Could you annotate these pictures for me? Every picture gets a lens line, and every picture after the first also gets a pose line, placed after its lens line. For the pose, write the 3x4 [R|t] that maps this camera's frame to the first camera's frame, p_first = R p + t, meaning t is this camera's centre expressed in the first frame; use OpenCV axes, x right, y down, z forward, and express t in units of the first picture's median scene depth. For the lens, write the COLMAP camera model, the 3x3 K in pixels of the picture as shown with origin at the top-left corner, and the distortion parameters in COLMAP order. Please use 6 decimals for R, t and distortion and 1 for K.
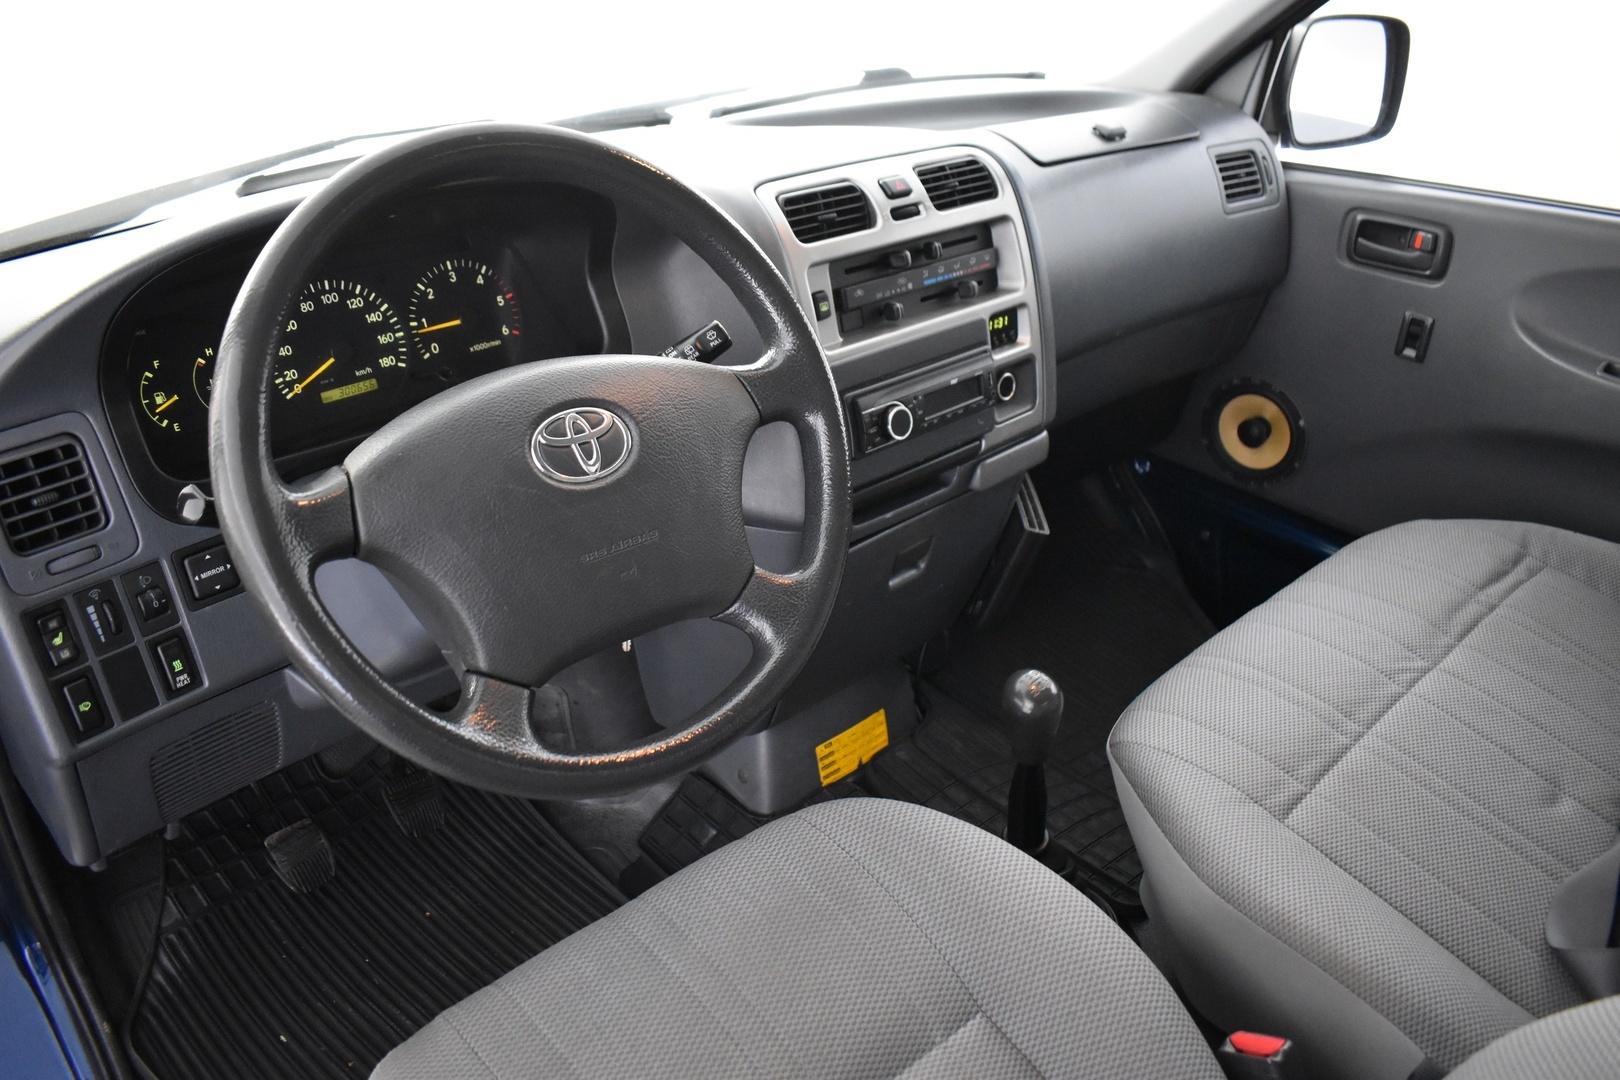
lens RADIAL K [[1225.2, 0, 810.0], [0, 1225.2, 540.0], [0, 0, 1]] dist [-0.088617, -0.004449]
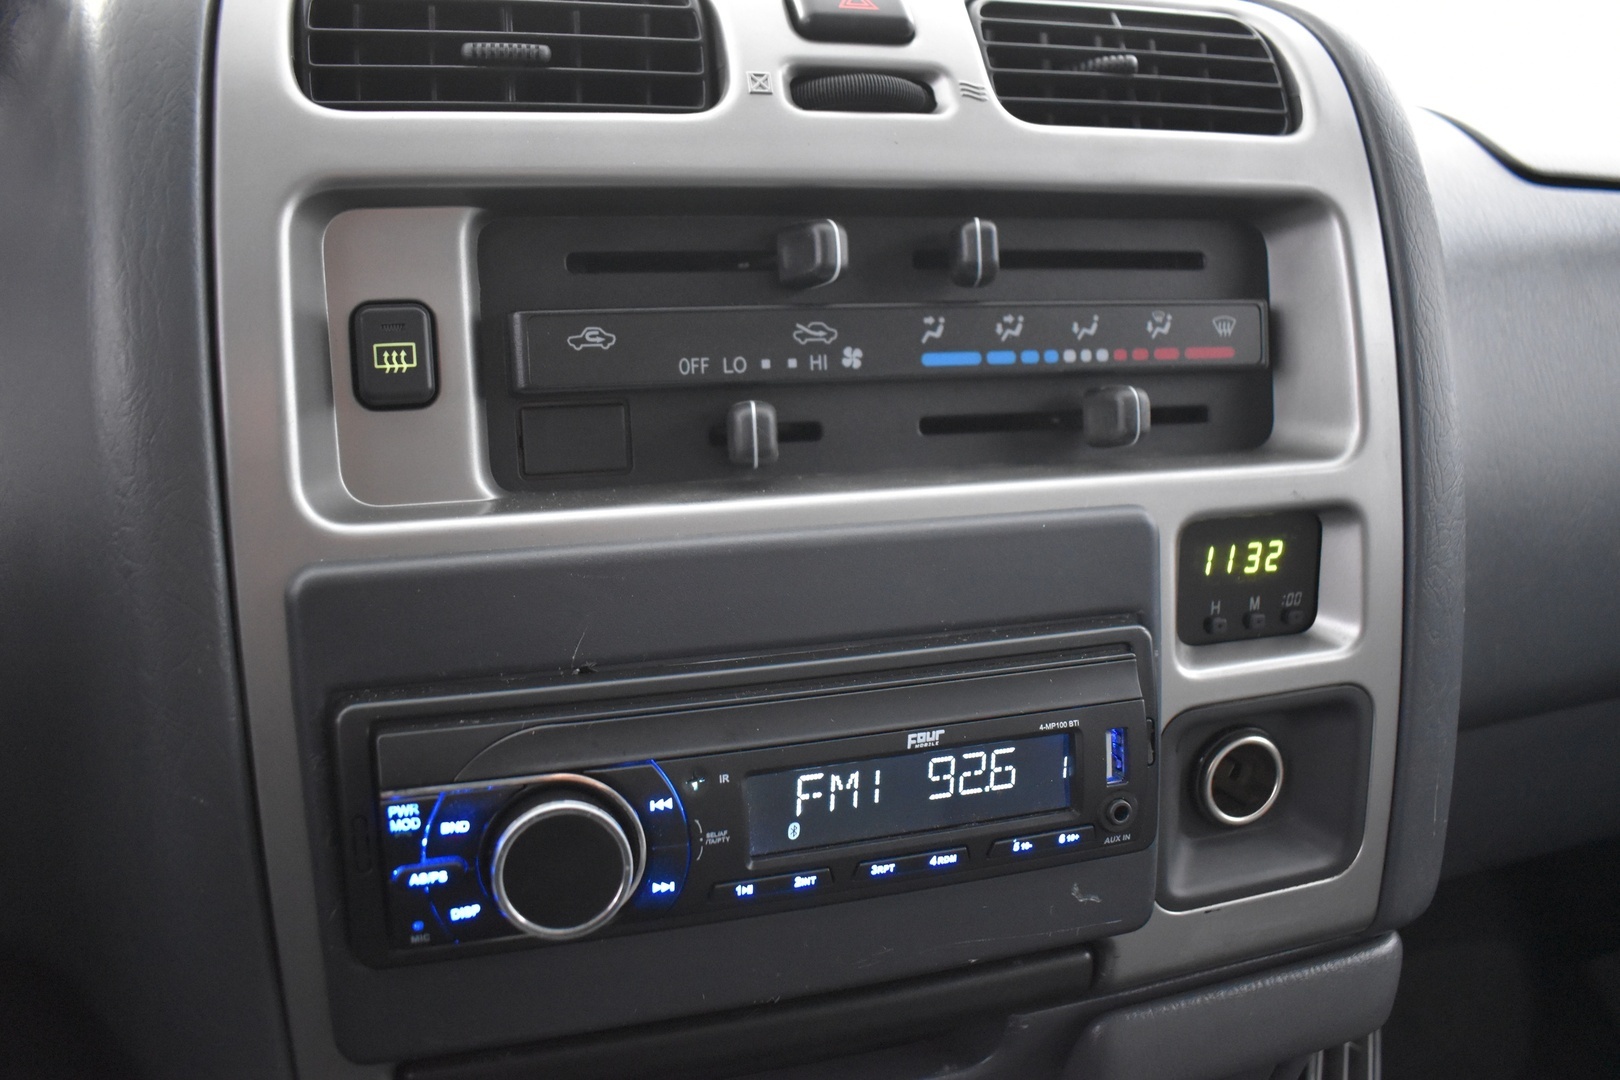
lens RADIAL K [[1225.2, 0, 810.0], [0, 1225.2, 540.0], [0, 0, 1]] dist [-0.088617, -0.004449]
pose [[0.901863, 0.160856, -0.400959, 0.190896], [-0.227676, 0.965722, -0.124679, -0.133717], [0.367160, 0.203732, 0.907572, 0.761791]]
